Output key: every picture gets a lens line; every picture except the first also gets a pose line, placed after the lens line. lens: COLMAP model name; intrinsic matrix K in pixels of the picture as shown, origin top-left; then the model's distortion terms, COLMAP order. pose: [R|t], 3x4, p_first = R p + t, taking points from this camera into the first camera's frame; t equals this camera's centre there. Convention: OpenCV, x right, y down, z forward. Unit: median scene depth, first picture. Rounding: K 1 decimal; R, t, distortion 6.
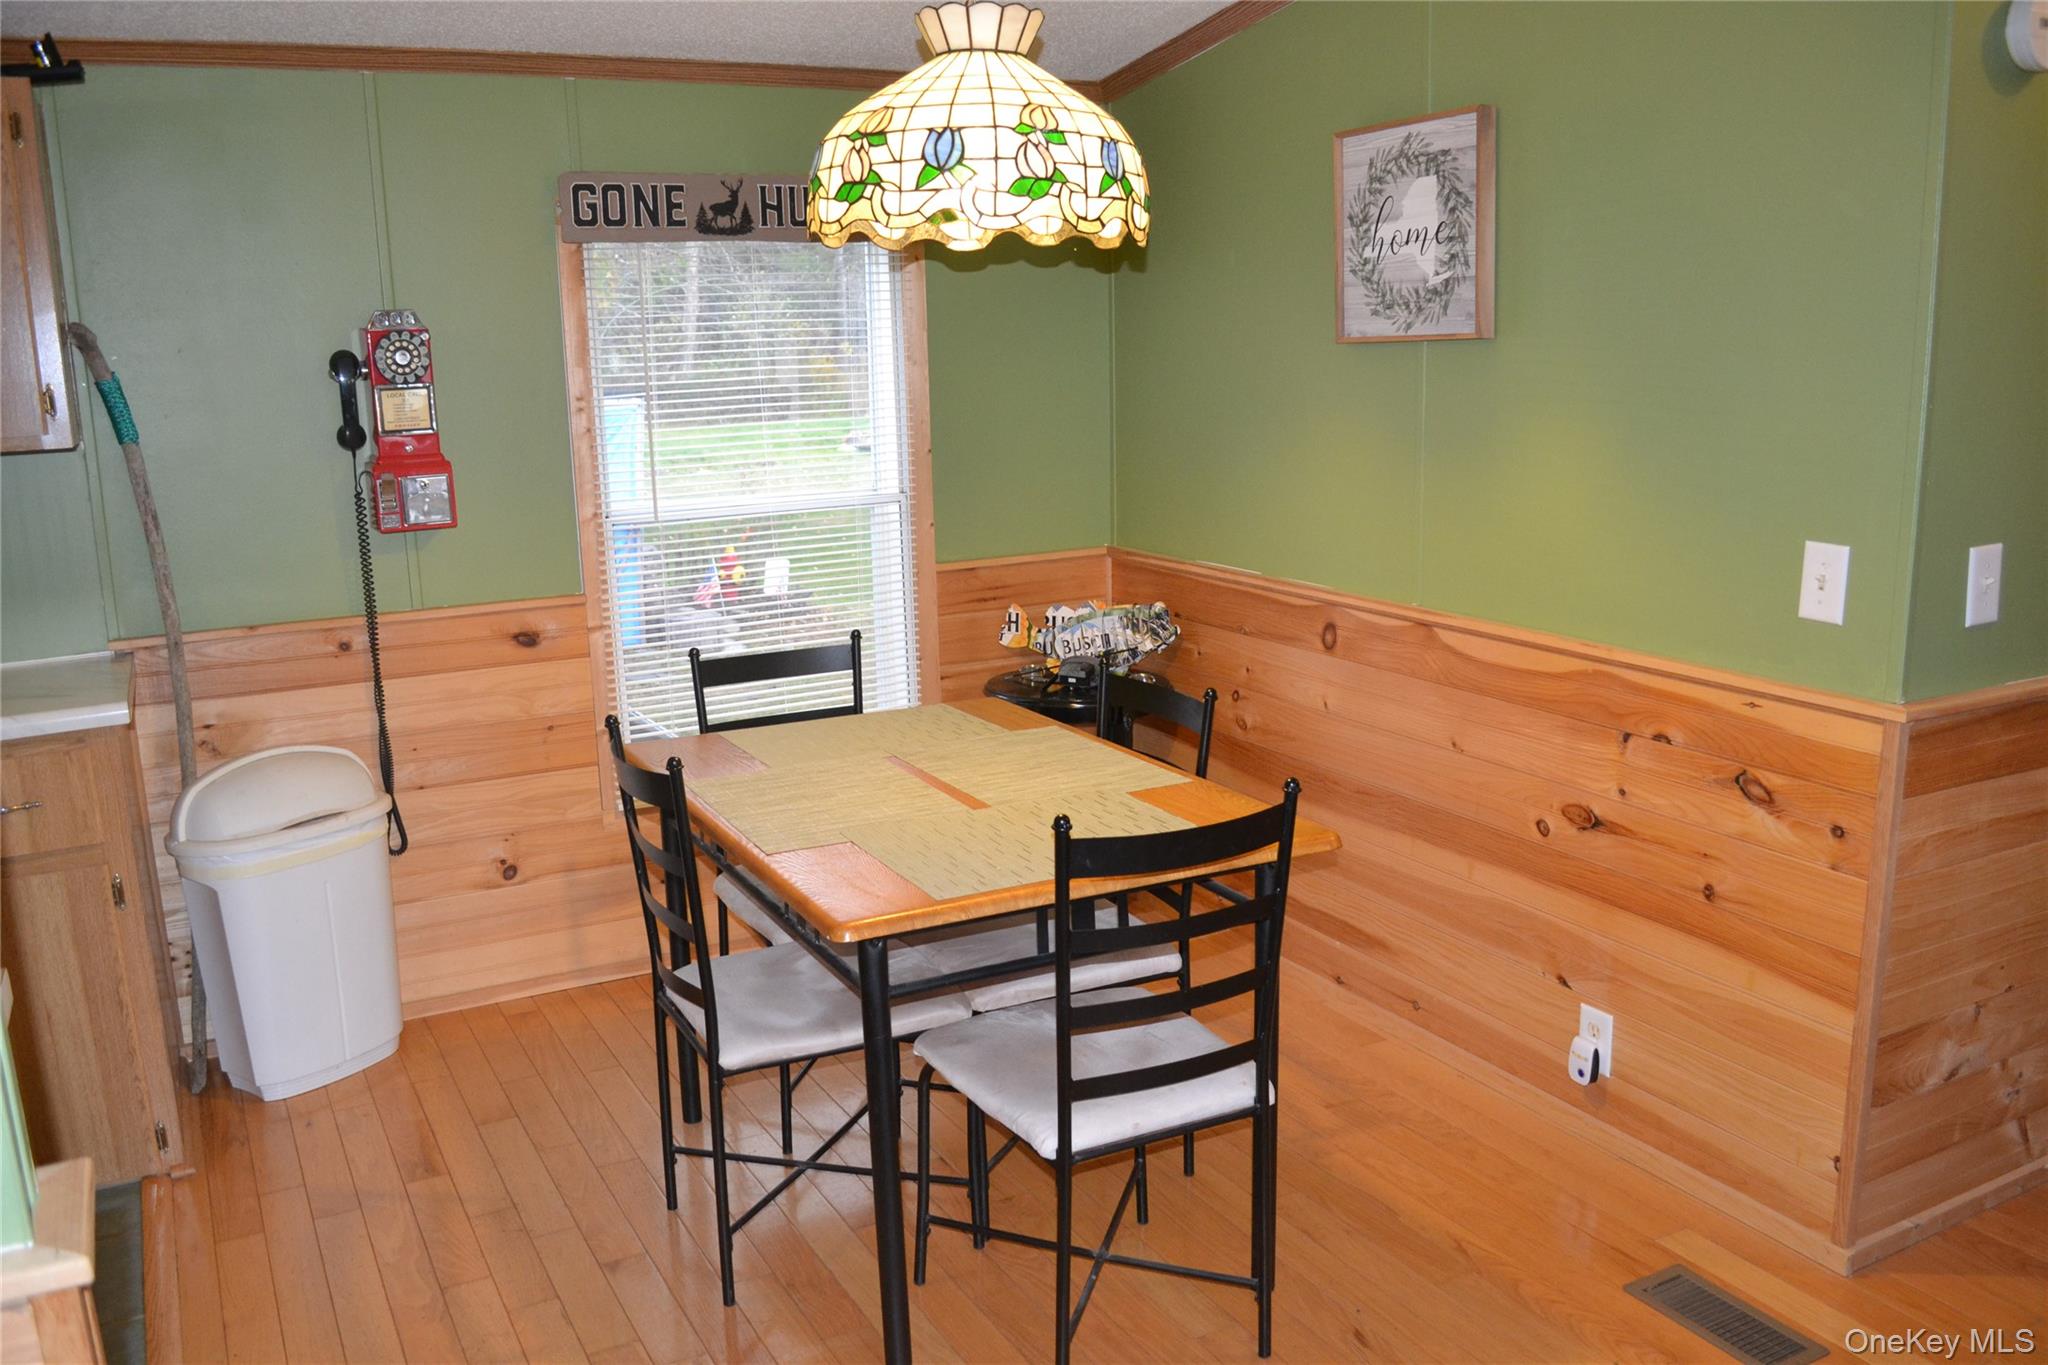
lens RADIAL K [[1603.8, 0, 1024.0], [0, 1603.8, 682.5], [0, 0, 1]] dist [-0.200742, 0.003755]
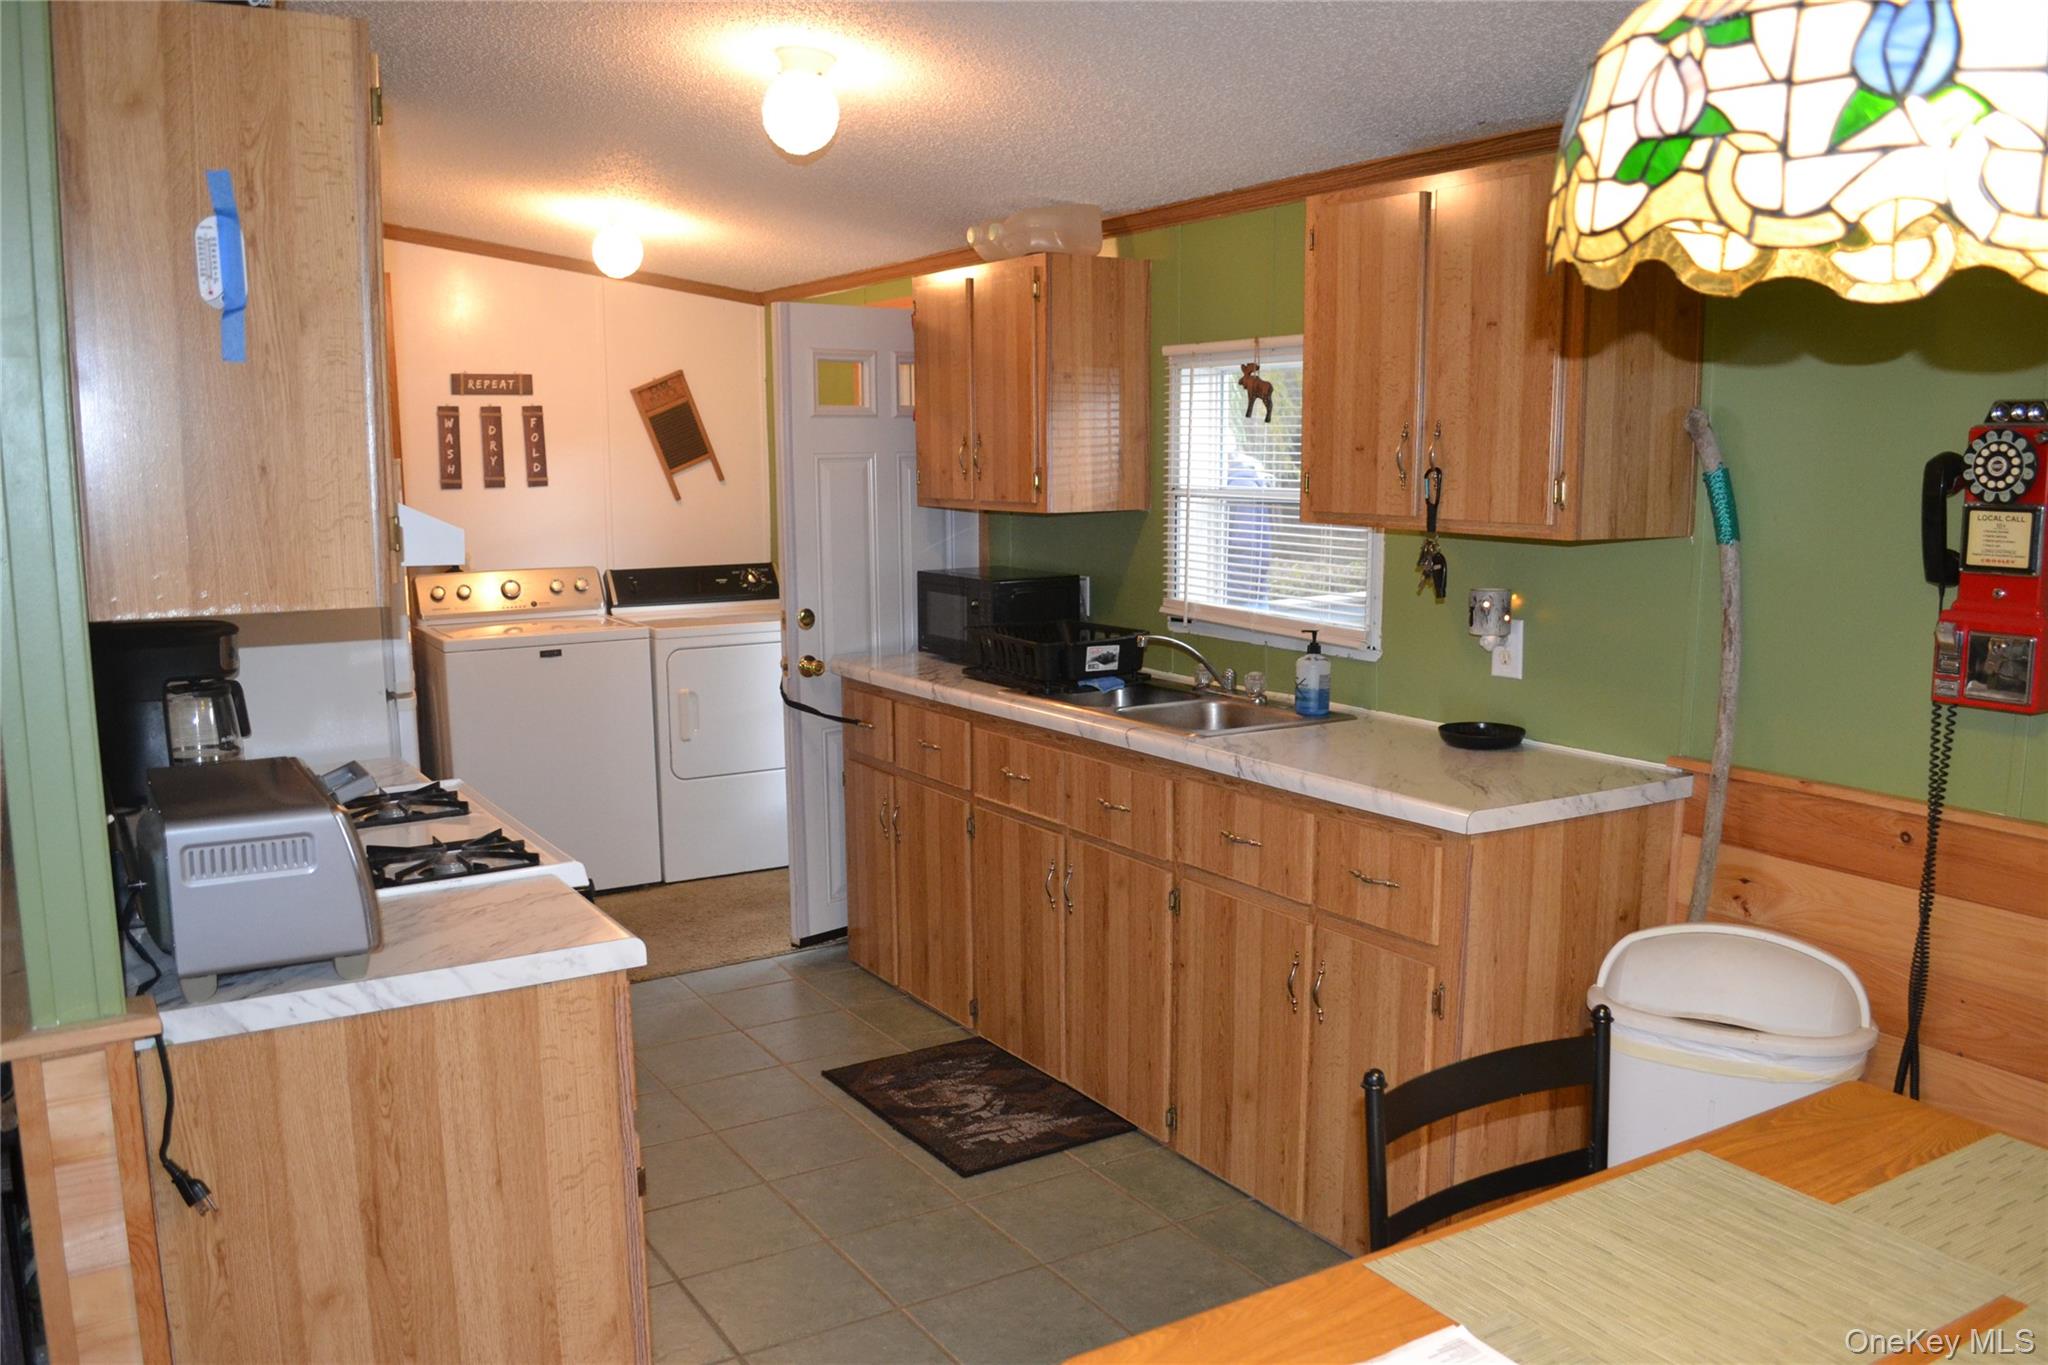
lens RADIAL K [[1603.8, 0, 1024.0], [0, 1603.8, 682.5], [0, 0, 1]] dist [-0.200742, 0.003755]
pose [[0.032208, 0.158821, -0.986782, 0.397799], [-0.188149, 0.970607, 0.150076, -0.185733], [0.981612, 0.180828, 0.061143, 0.755161]]
